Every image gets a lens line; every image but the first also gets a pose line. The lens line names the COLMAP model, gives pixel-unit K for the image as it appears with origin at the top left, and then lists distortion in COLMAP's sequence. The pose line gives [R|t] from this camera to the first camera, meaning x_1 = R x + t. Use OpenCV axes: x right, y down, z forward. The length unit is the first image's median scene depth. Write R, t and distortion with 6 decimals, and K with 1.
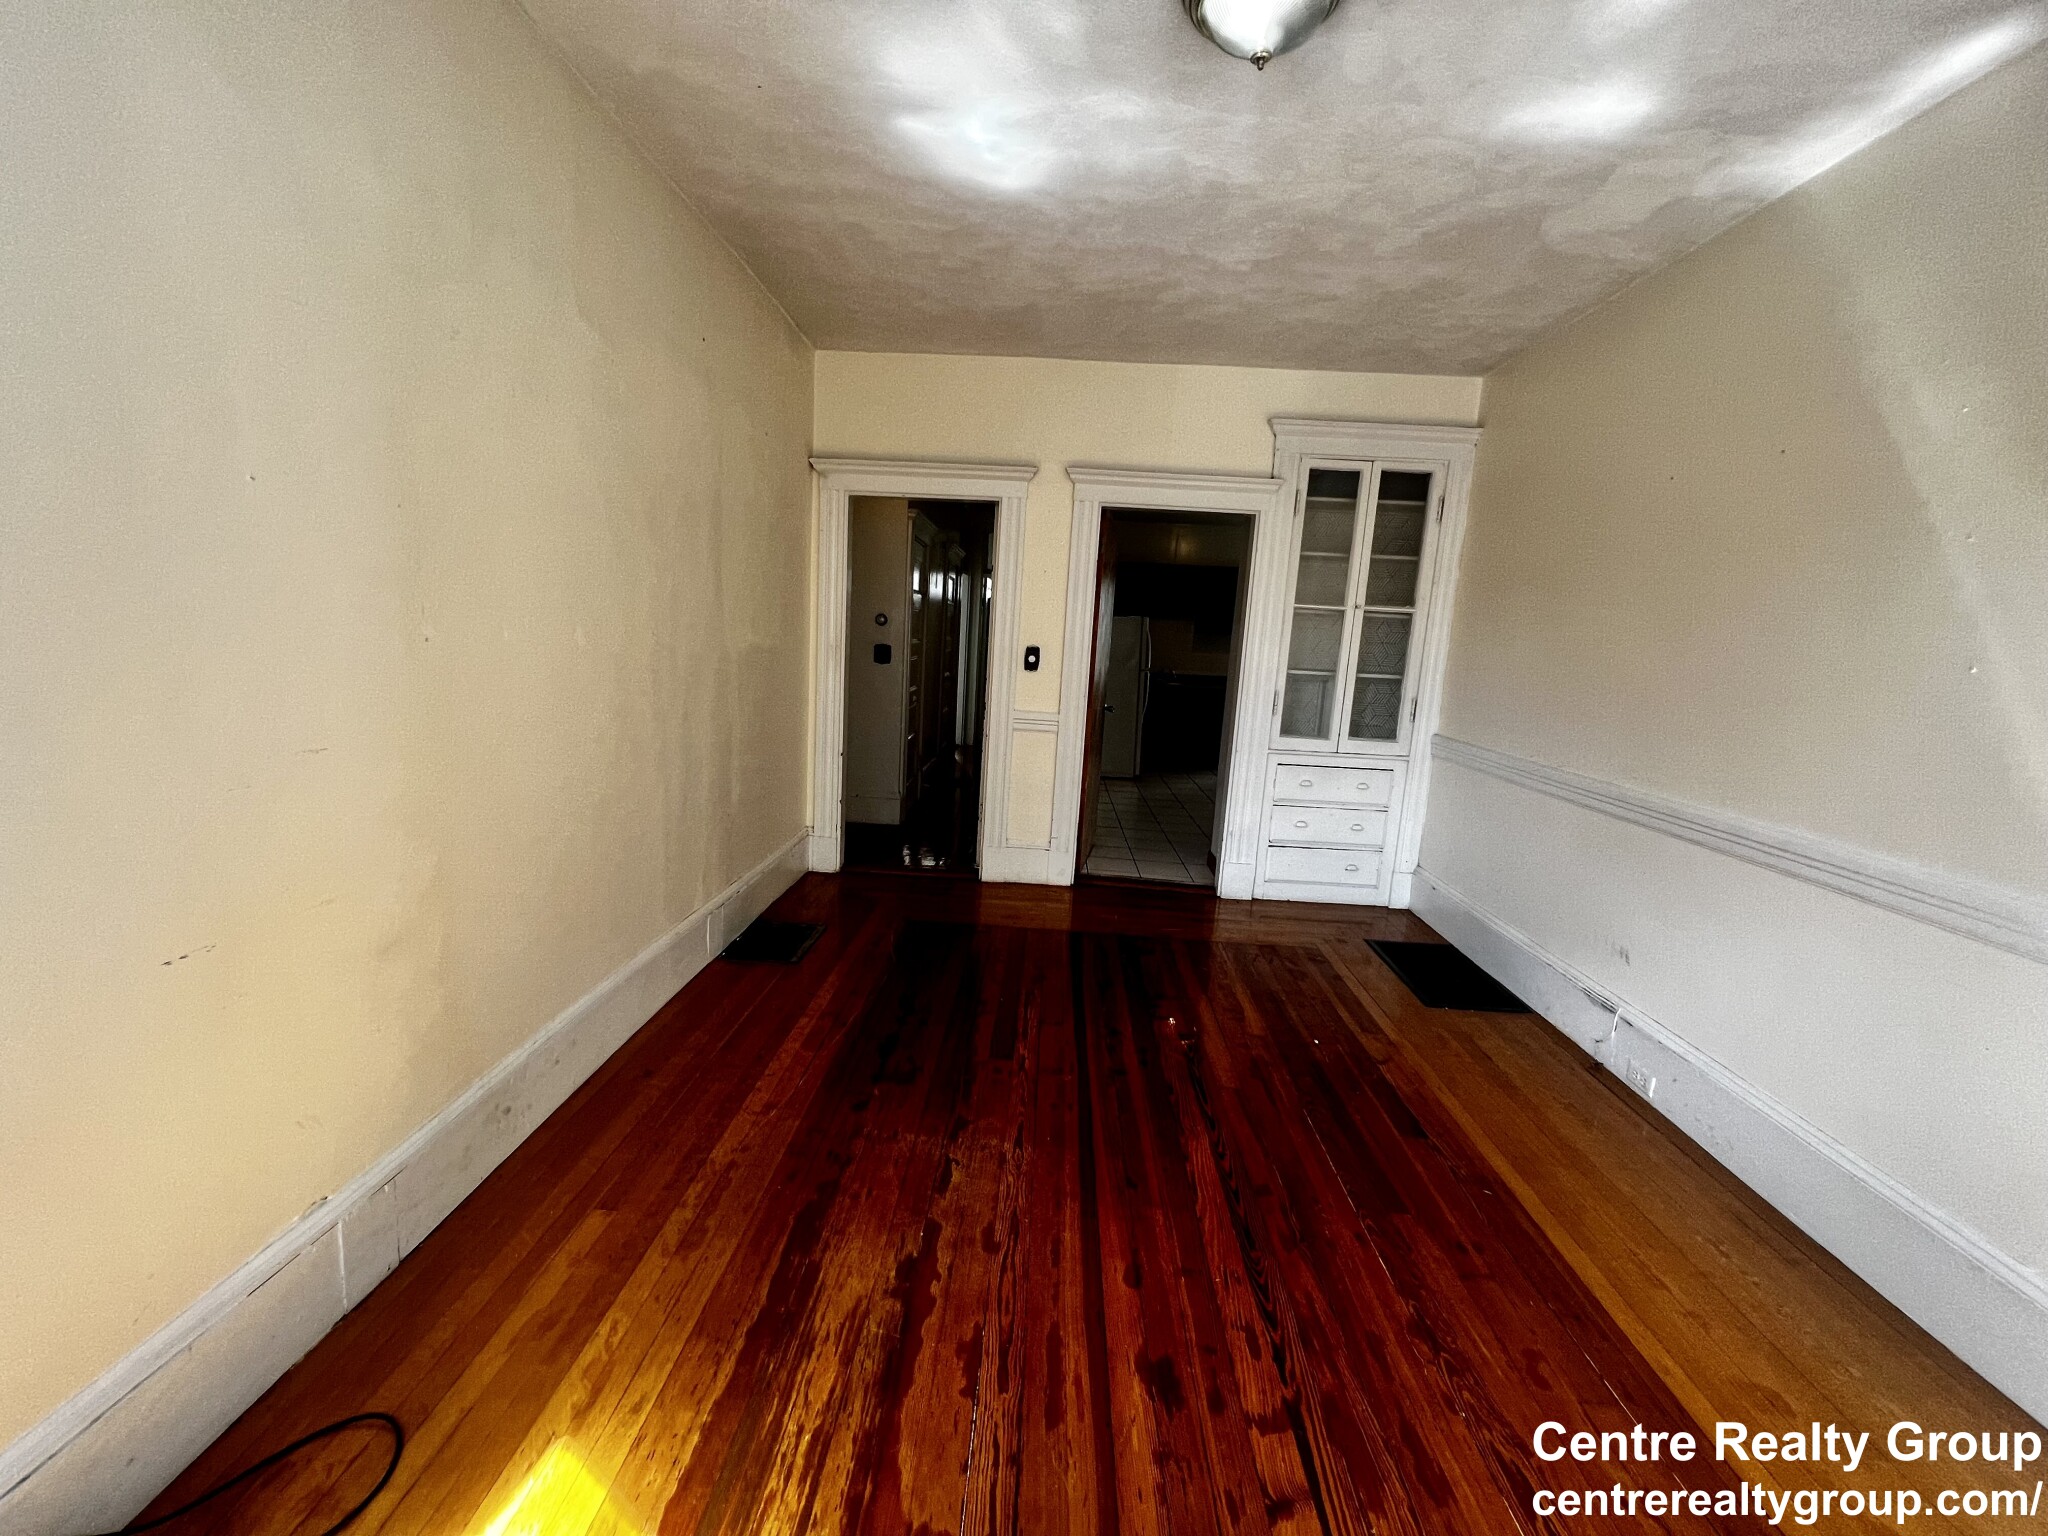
lens RADIAL K [[824.1, 0, 1024.0], [0, 824.1, 768.0], [0, 0, 1]] dist [-0.000248, 0.000069]
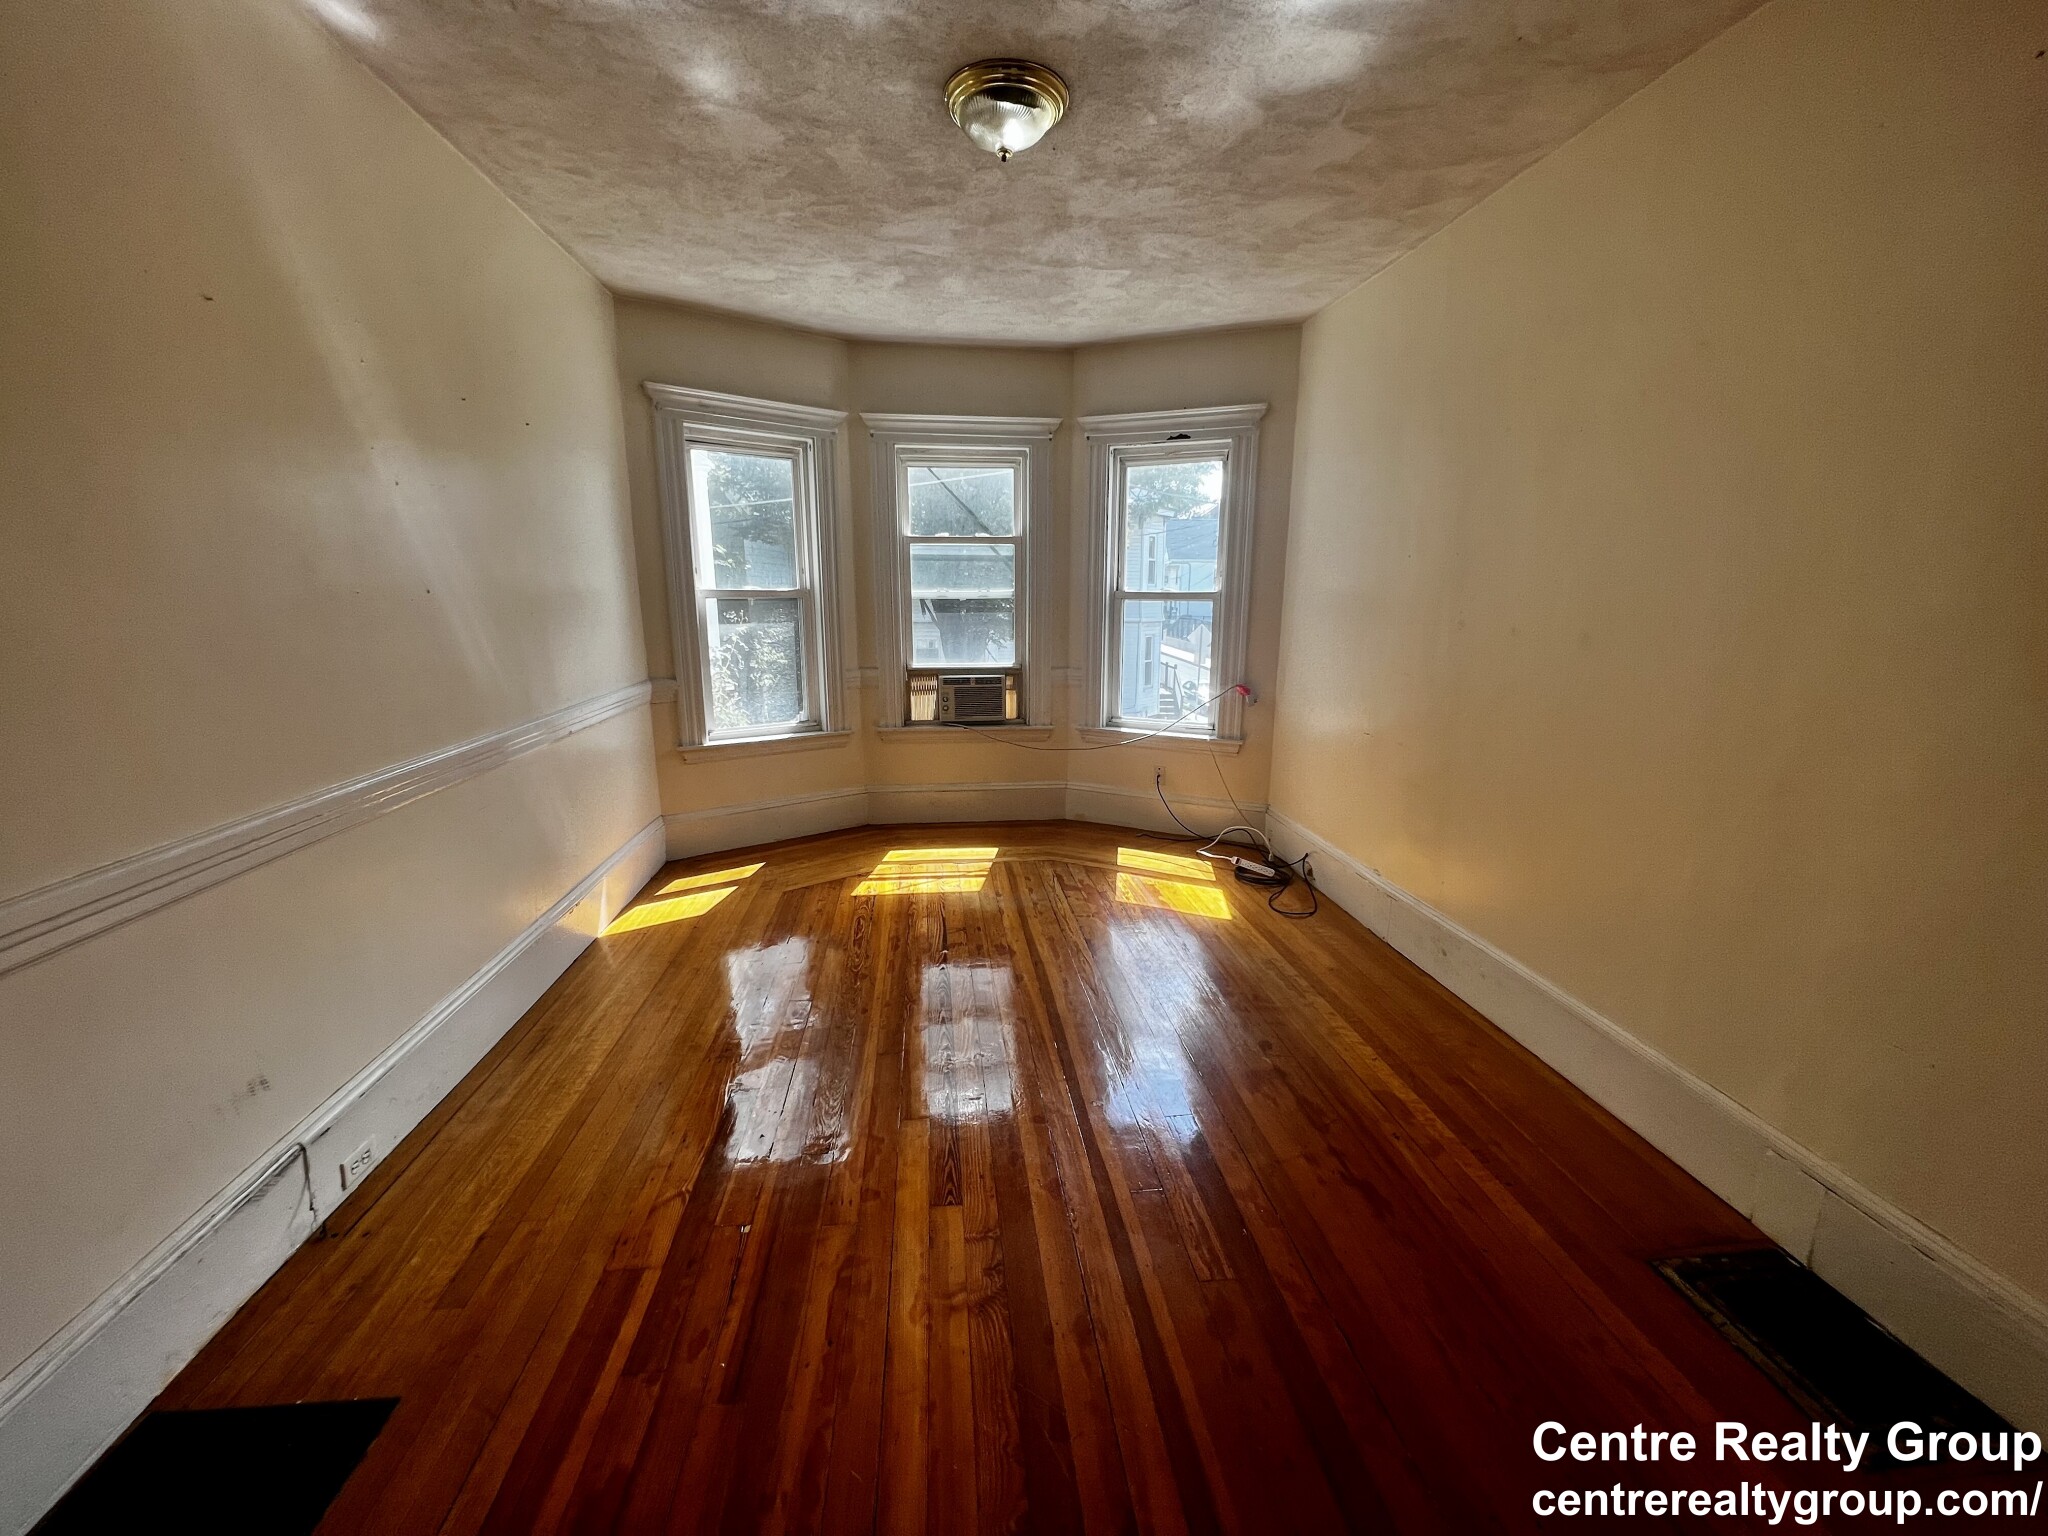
lens RADIAL K [[824.1, 0, 1024.0], [0, 824.1, 768.0], [0, 0, 1]] dist [-0.000248, 0.000069]
pose [[-0.986155, -0.030157, -0.163062, 0.266415], [-0.089056, 0.925802, 0.367368, -0.268000], [0.139885, 0.376803, -0.915670, 1.535044]]
